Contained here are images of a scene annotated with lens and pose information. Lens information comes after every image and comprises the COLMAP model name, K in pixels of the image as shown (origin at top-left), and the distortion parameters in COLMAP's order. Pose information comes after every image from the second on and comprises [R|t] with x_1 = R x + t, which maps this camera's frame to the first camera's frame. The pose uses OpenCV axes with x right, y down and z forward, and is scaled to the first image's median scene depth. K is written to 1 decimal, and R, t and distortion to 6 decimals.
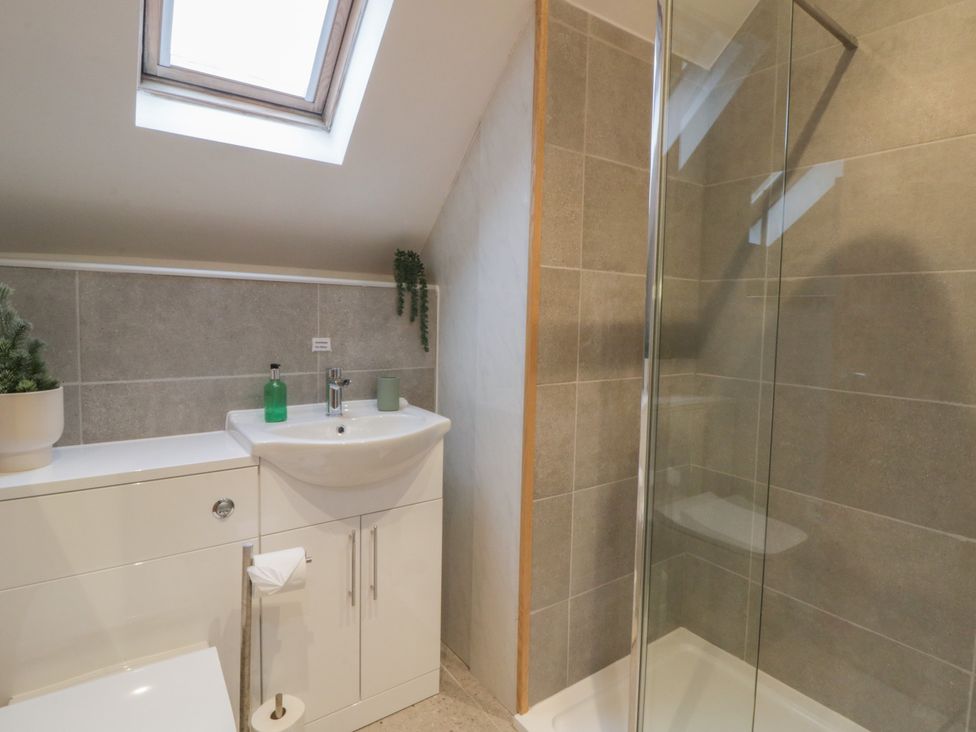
lens RADIAL K [[526.9, 0, 491.1], [0, 526.9, 361.7], [0, 0, 1]] dist [0.005367, -0.021904]
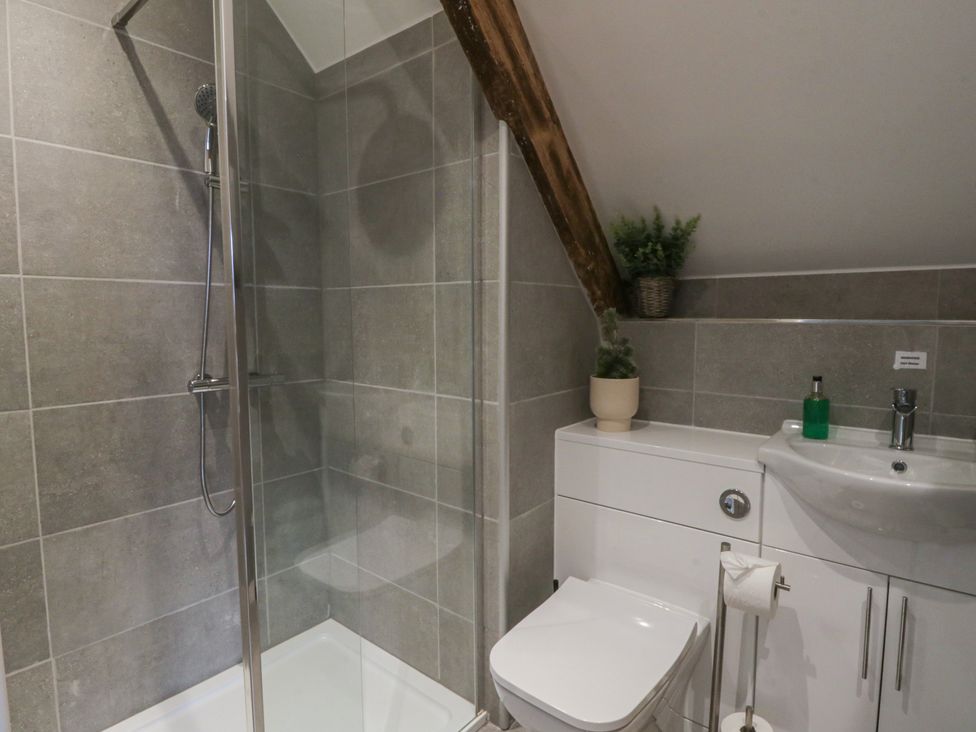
lens RADIAL K [[526.9, 0, 491.1], [0, 526.9, 361.7], [0, 0, 1]] dist [0.005367, -0.021904]
pose [[0.261434, 0.063577, -0.963125, 0.321008], [-0.080139, 0.995813, 0.043981, -0.016260], [0.961889, 0.065686, 0.265434, 0.191841]]
